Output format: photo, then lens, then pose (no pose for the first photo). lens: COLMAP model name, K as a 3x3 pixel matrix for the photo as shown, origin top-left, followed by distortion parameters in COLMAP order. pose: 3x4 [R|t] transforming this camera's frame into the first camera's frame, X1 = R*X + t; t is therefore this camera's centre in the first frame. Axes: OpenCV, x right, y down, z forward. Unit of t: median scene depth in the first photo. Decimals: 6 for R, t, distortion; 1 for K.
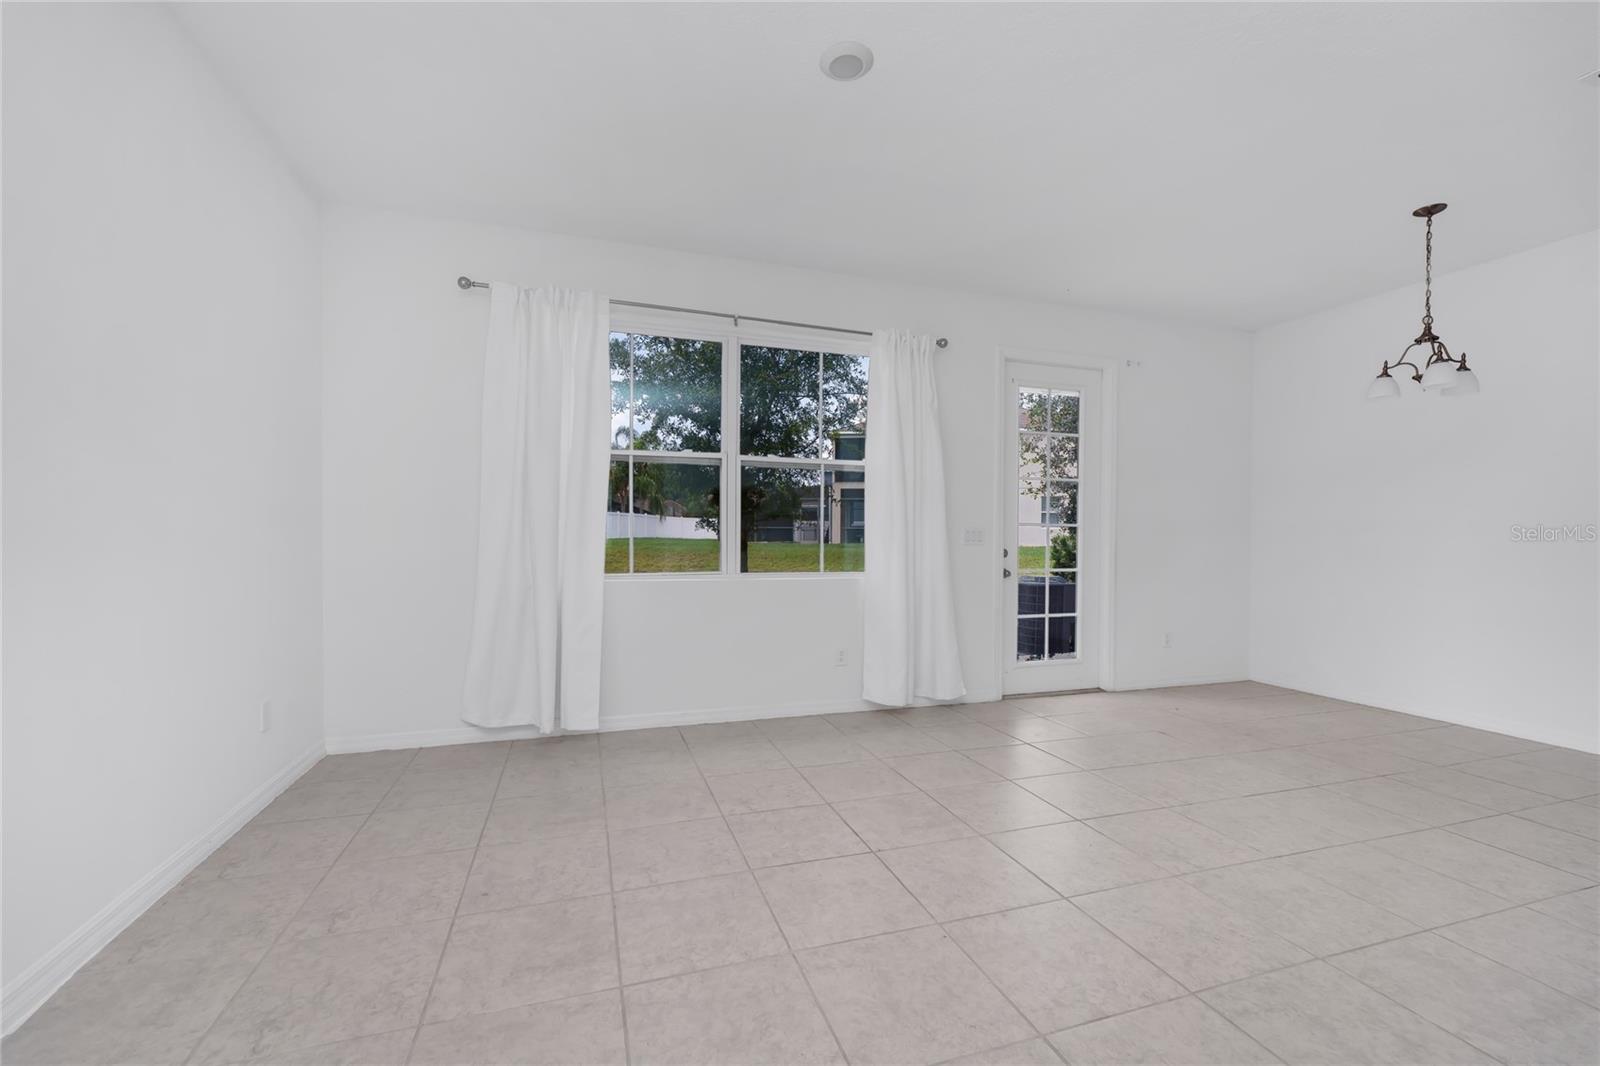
lens RADIAL K [[660.1, 0, 805.2], [0, 660.1, 551.0], [0, 0, 1]] dist [-0.006544, 0.000078]
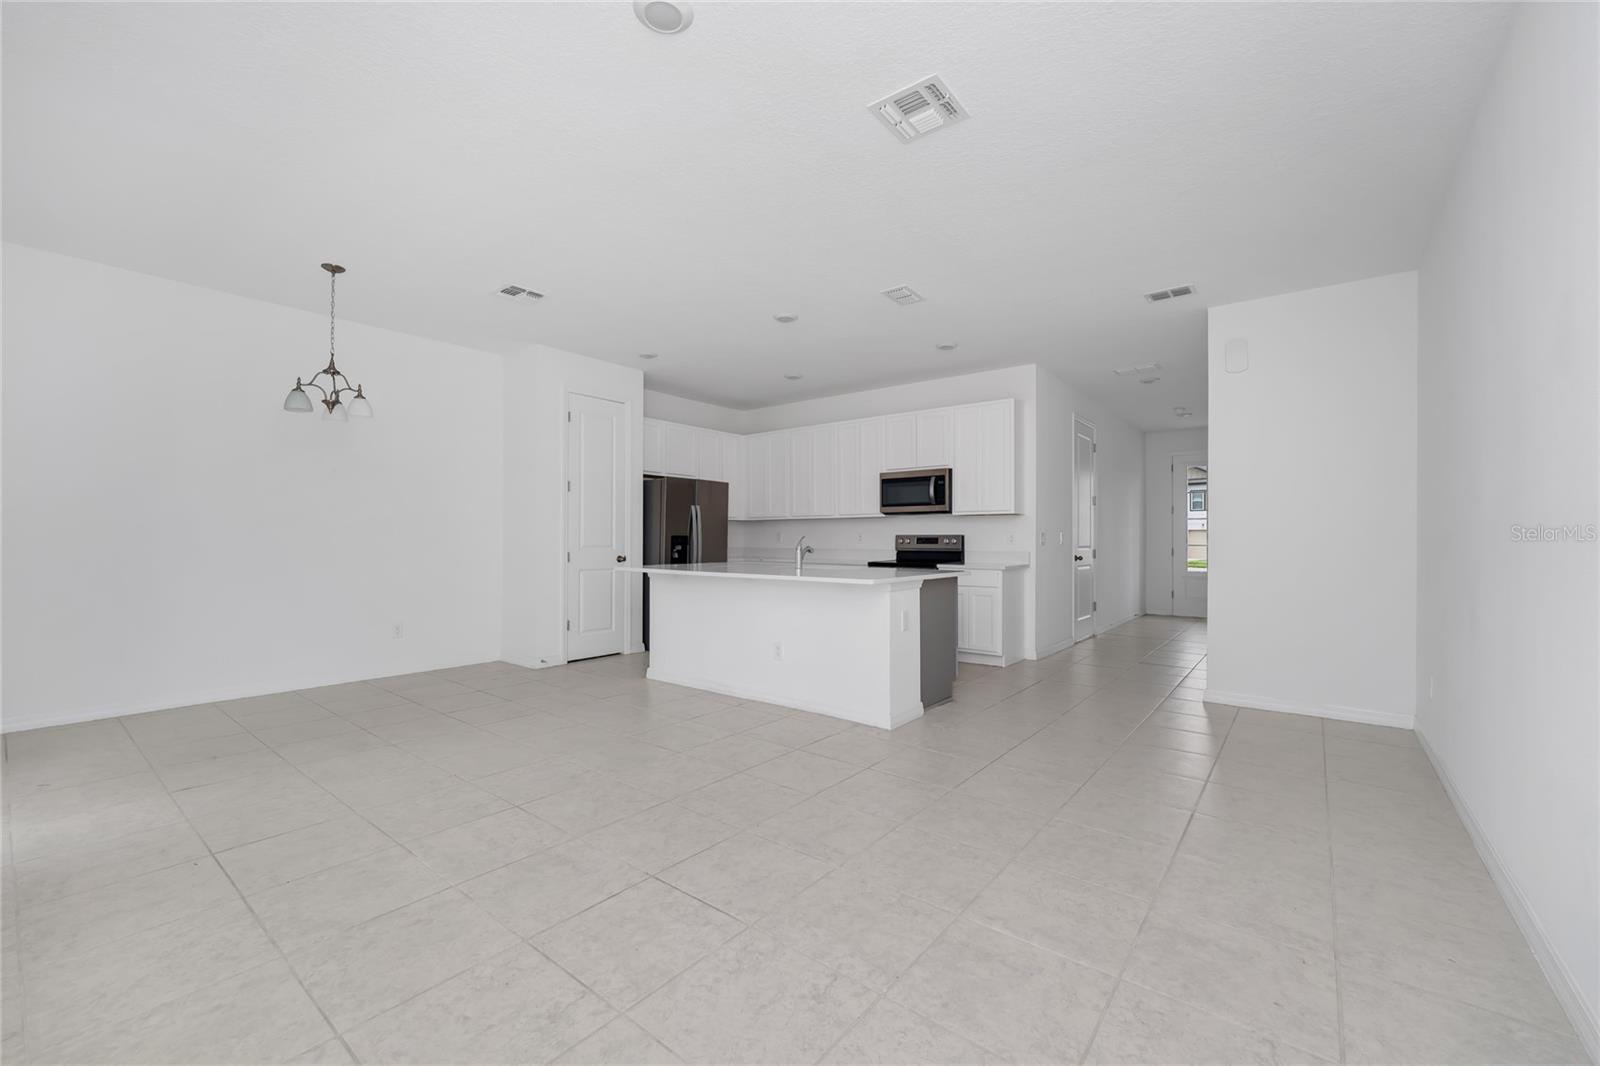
lens RADIAL K [[636.7, 0, 800.0], [0, 636.7, 533.0], [0, 0, 1]] dist [0.001962, 0.000090]
pose [[-0.536073, -0.005440, 0.844154, -0.453311], [0.003350, 0.999958, 0.008572, -0.024029], [-0.844165, 0.007423, -0.536032, 0.762966]]
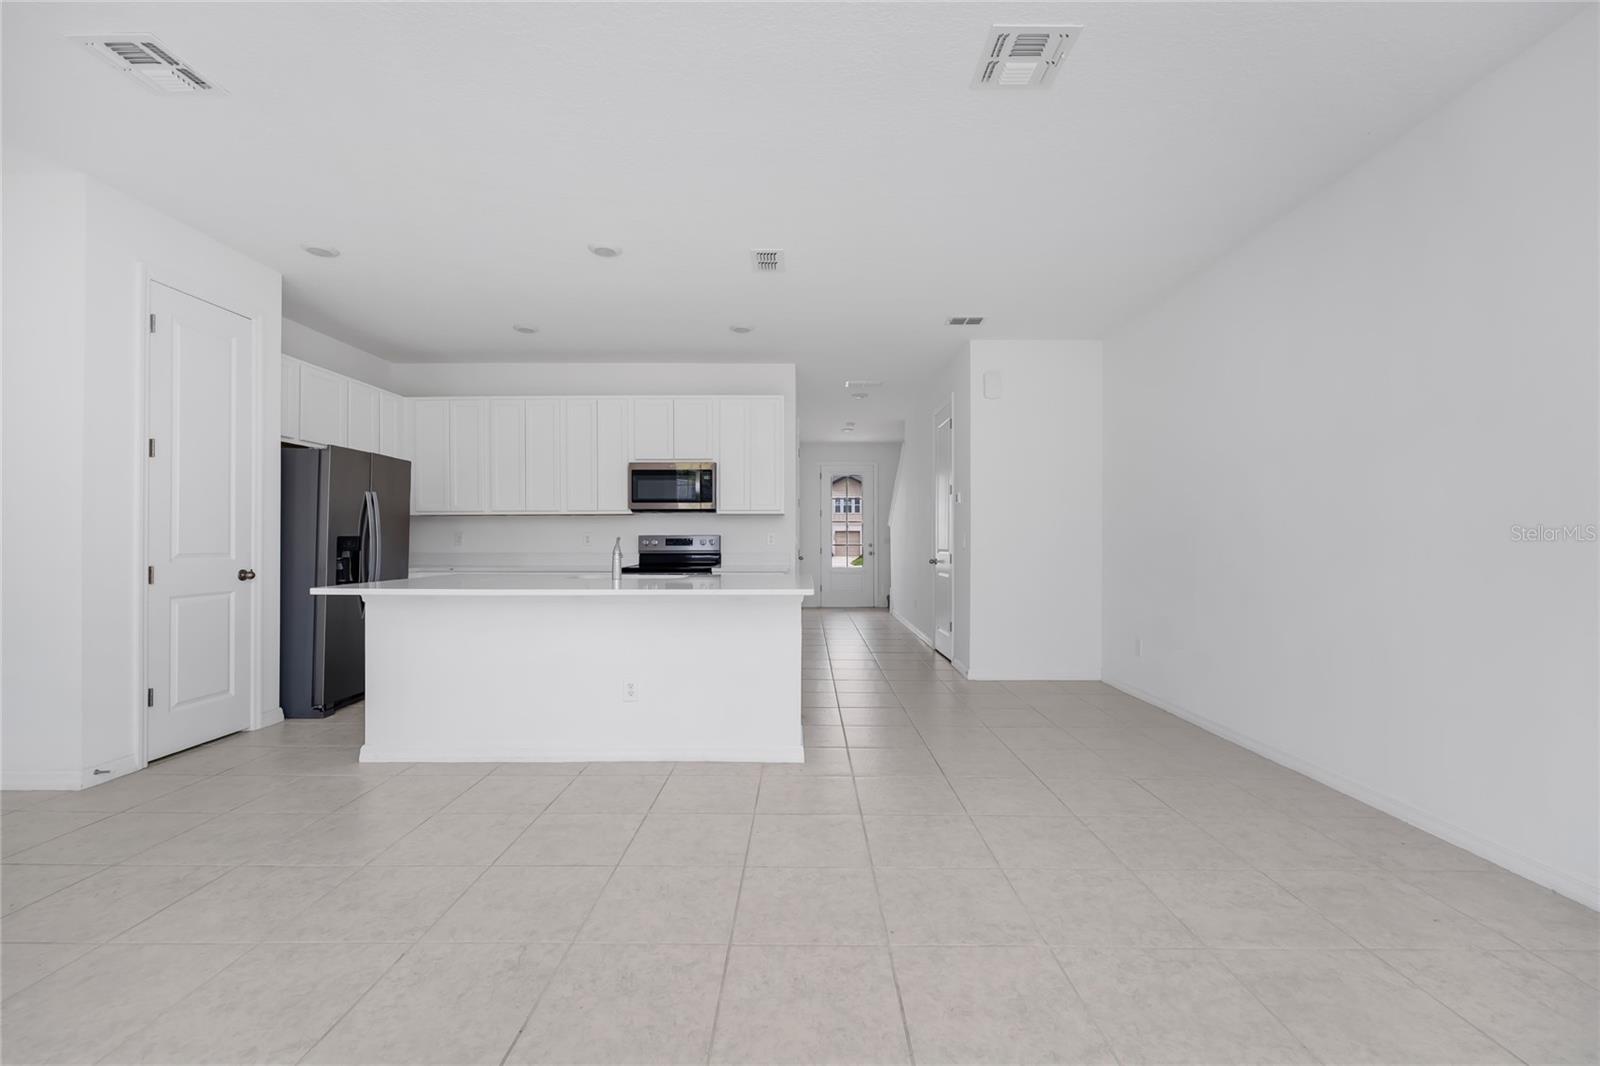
lens RADIAL K [[650.9, 0, 780.0], [0, 650.9, 534.9], [0, 0, 1]] dist [-0.001190, -0.000061]
pose [[-0.940114, -0.008831, 0.340745, 0.038901], [-0.005328, 0.999923, 0.011216, -0.023291], [-0.340818, 0.008729, -0.940089, 0.940813]]
